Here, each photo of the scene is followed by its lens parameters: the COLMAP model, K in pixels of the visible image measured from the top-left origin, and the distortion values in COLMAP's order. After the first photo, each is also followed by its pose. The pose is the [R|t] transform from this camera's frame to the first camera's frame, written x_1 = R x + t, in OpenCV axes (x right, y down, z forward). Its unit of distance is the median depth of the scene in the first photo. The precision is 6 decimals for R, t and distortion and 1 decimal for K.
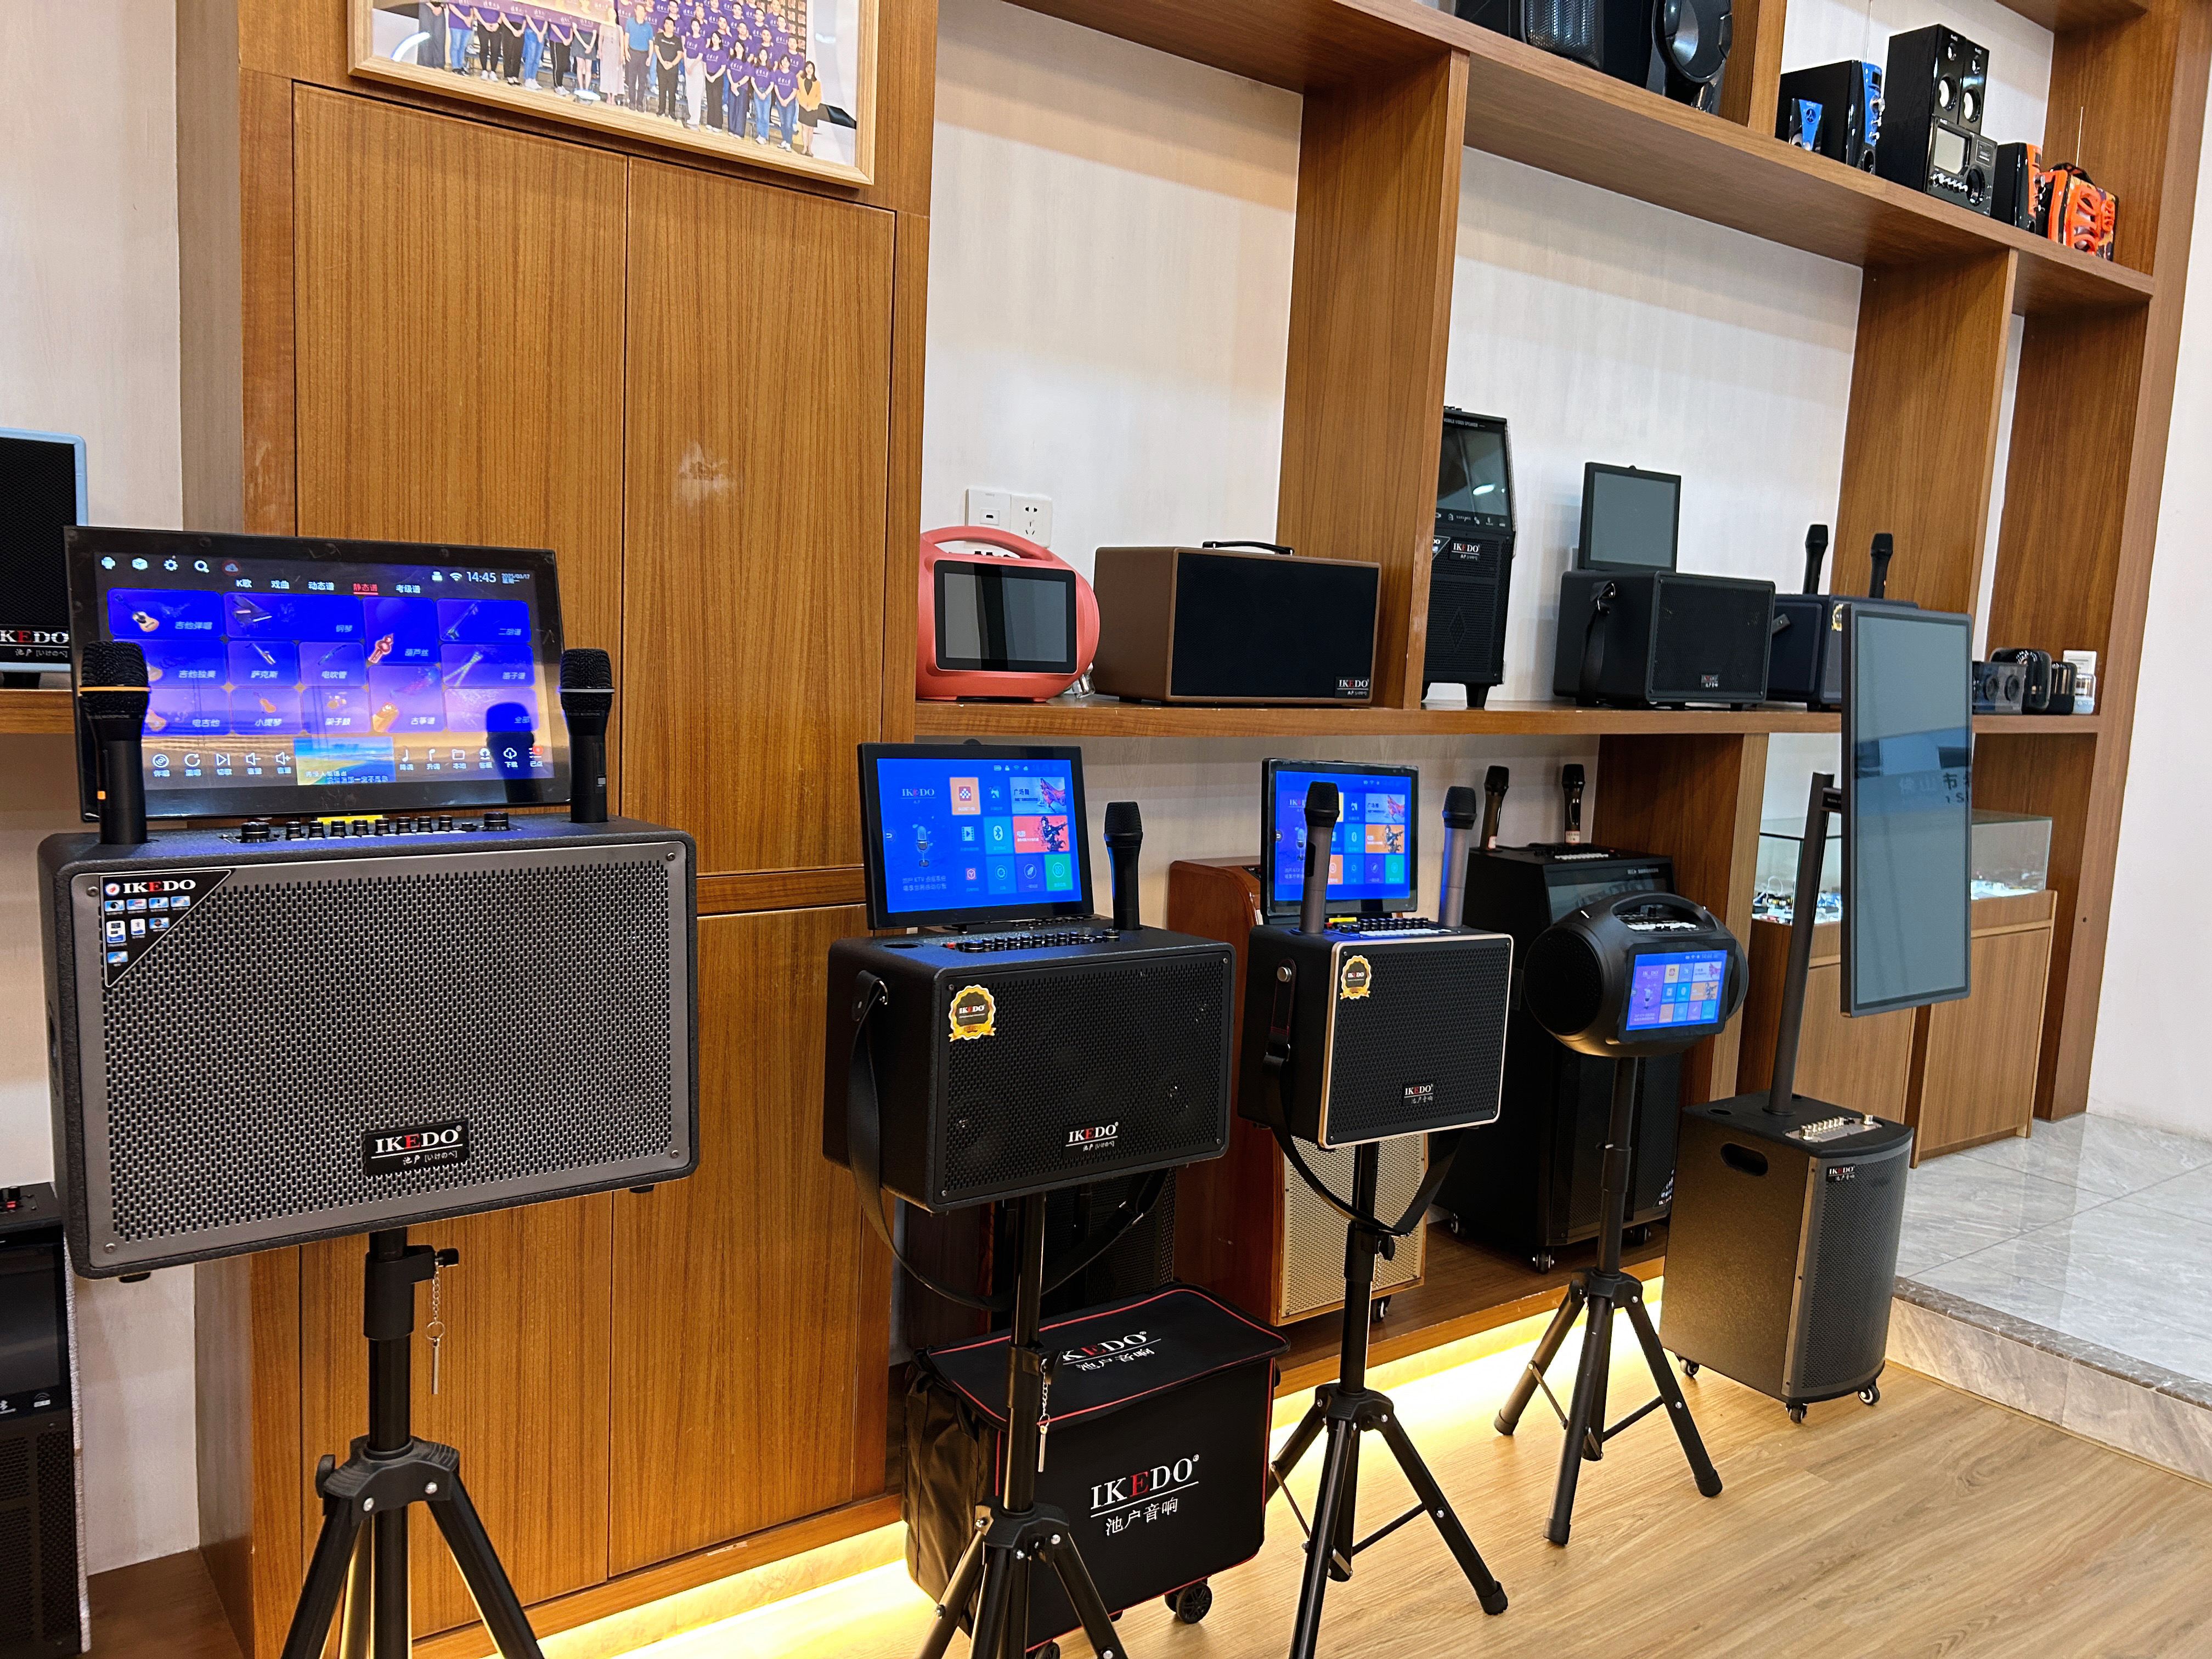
lens RADIAL K [[1677.7, 0, 1104.2], [0, 1677.7, 830.4], [0, 0, 1]] dist [-0.006941, -0.000244]
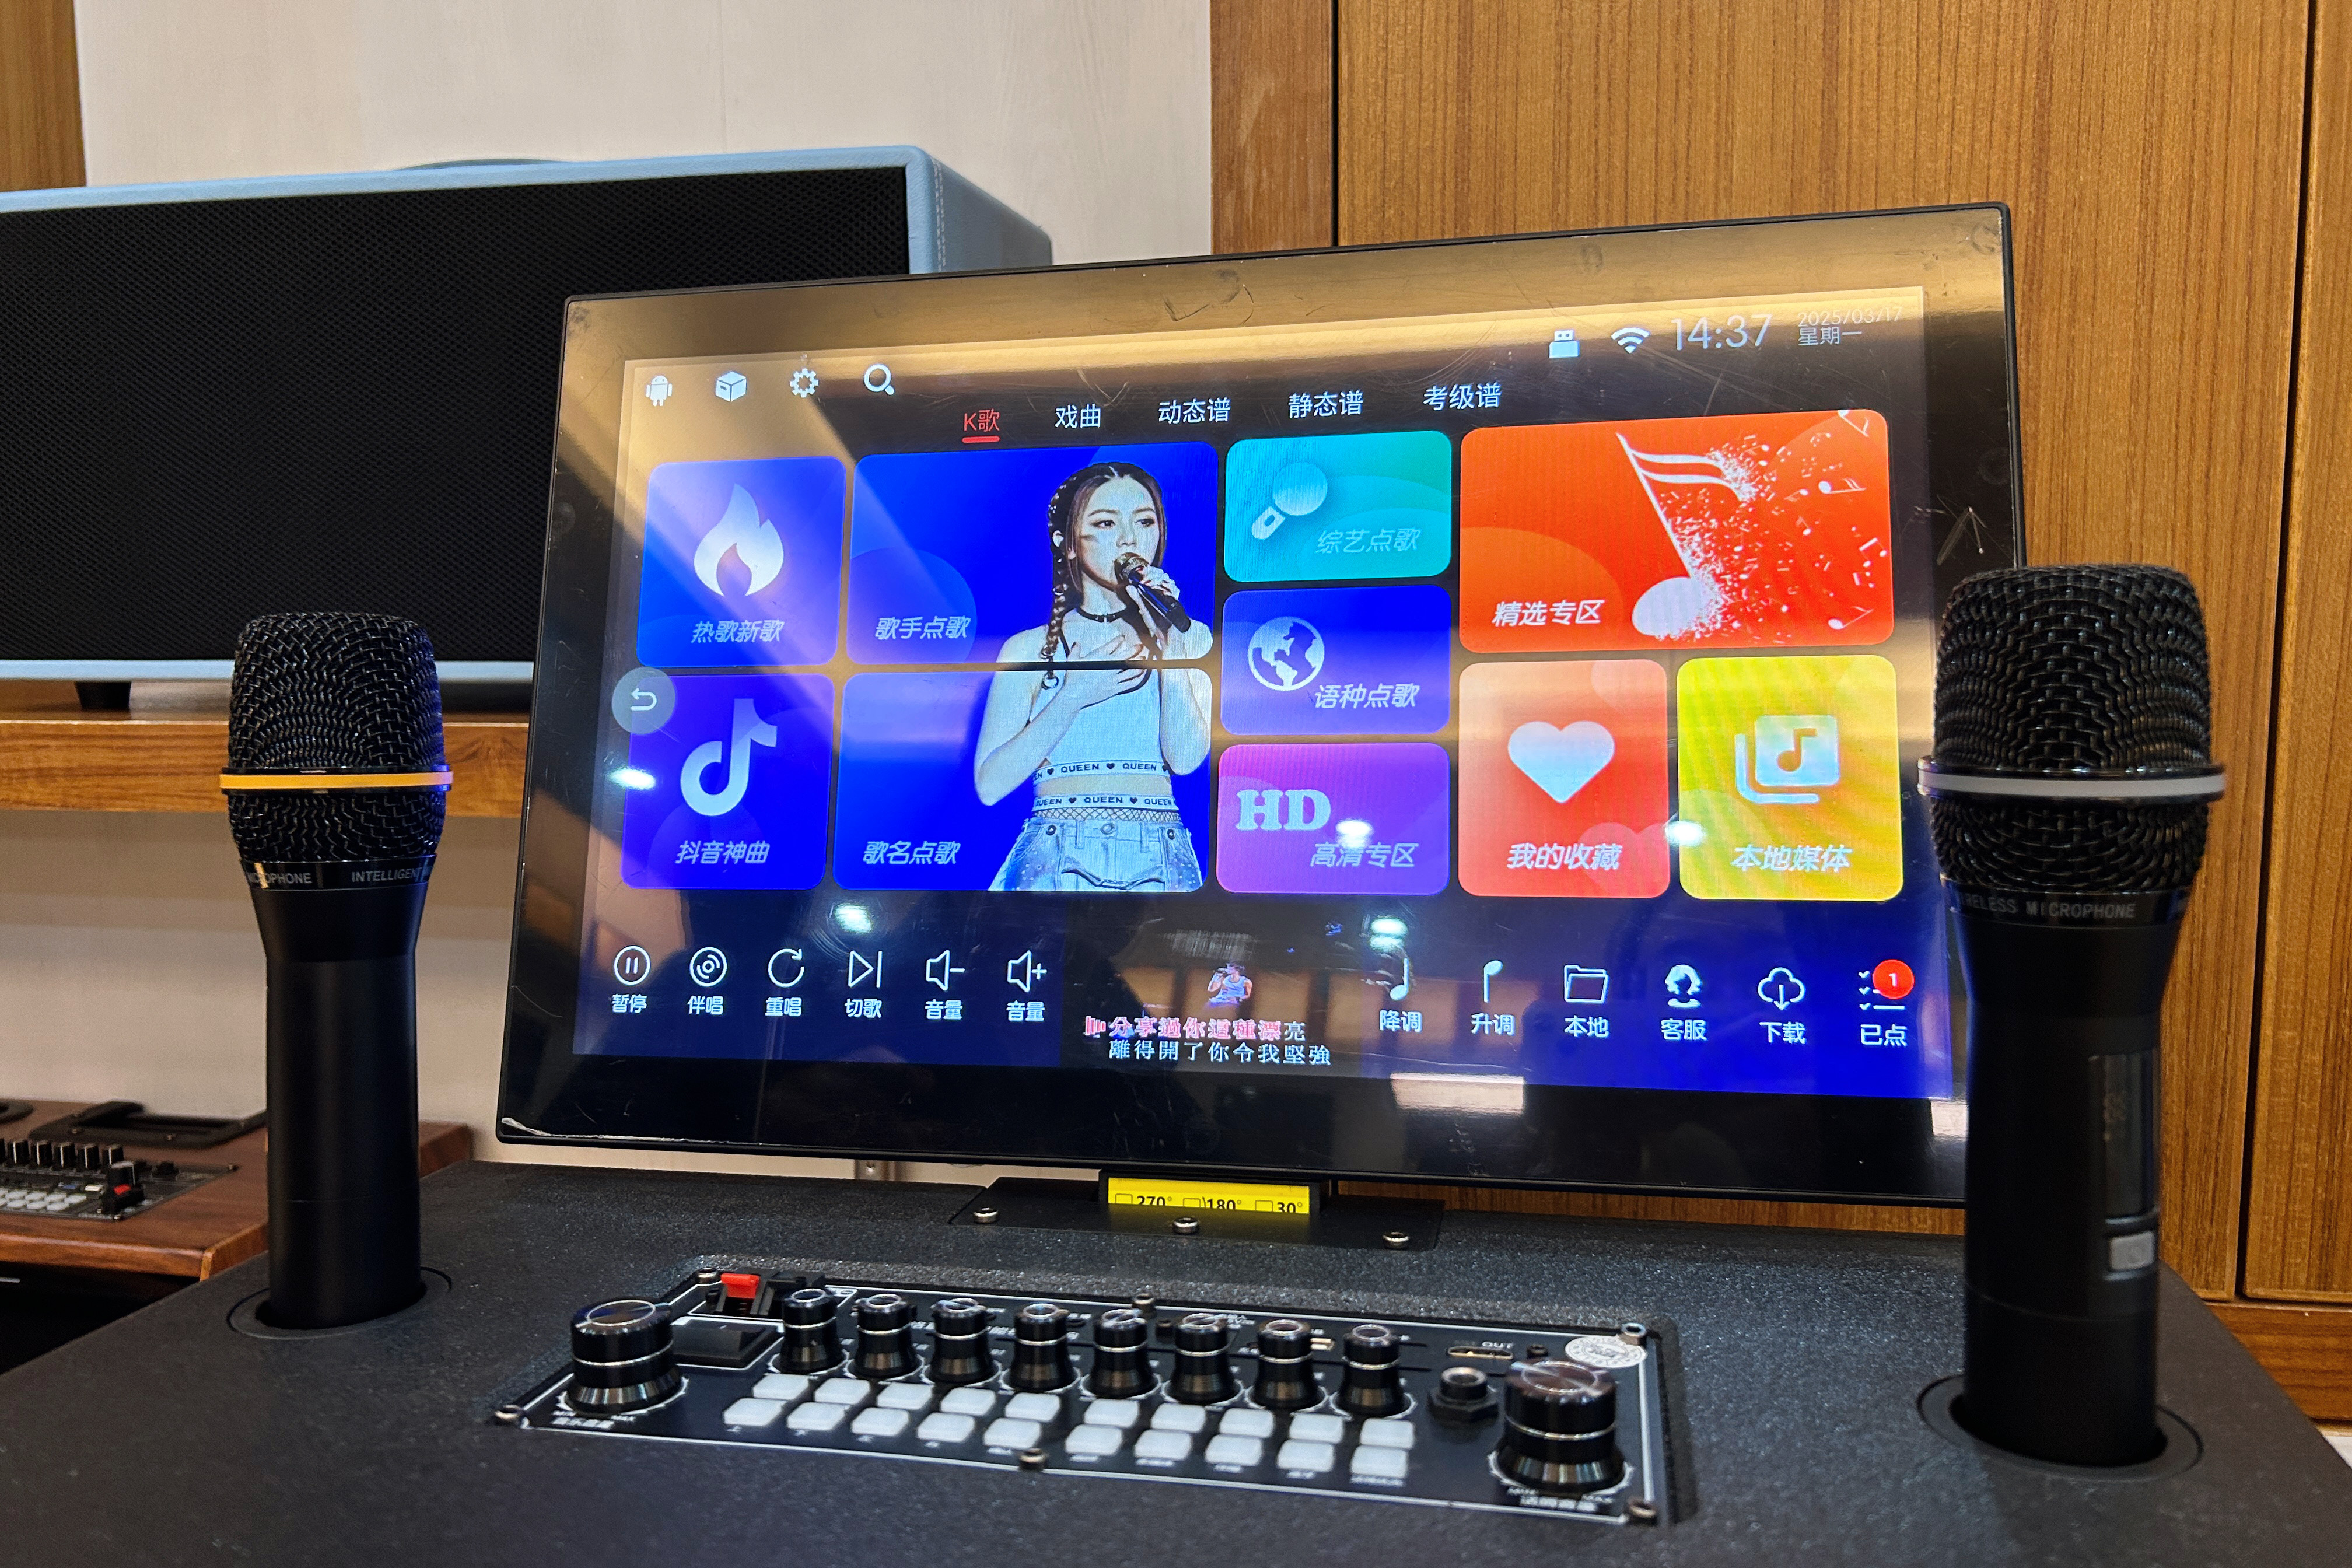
lens RADIAL K [[1812.3, 0, 1176.9], [0, 1812.3, 768.8], [0, 0, 1]] dist [0.010289, 0.004046]
pose [[0.679870, 0.034748, -0.732509, -0.188497], [-0.040539, 0.999130, 0.009771, -0.070863], [0.732211, 0.023052, 0.680688, 0.656391]]
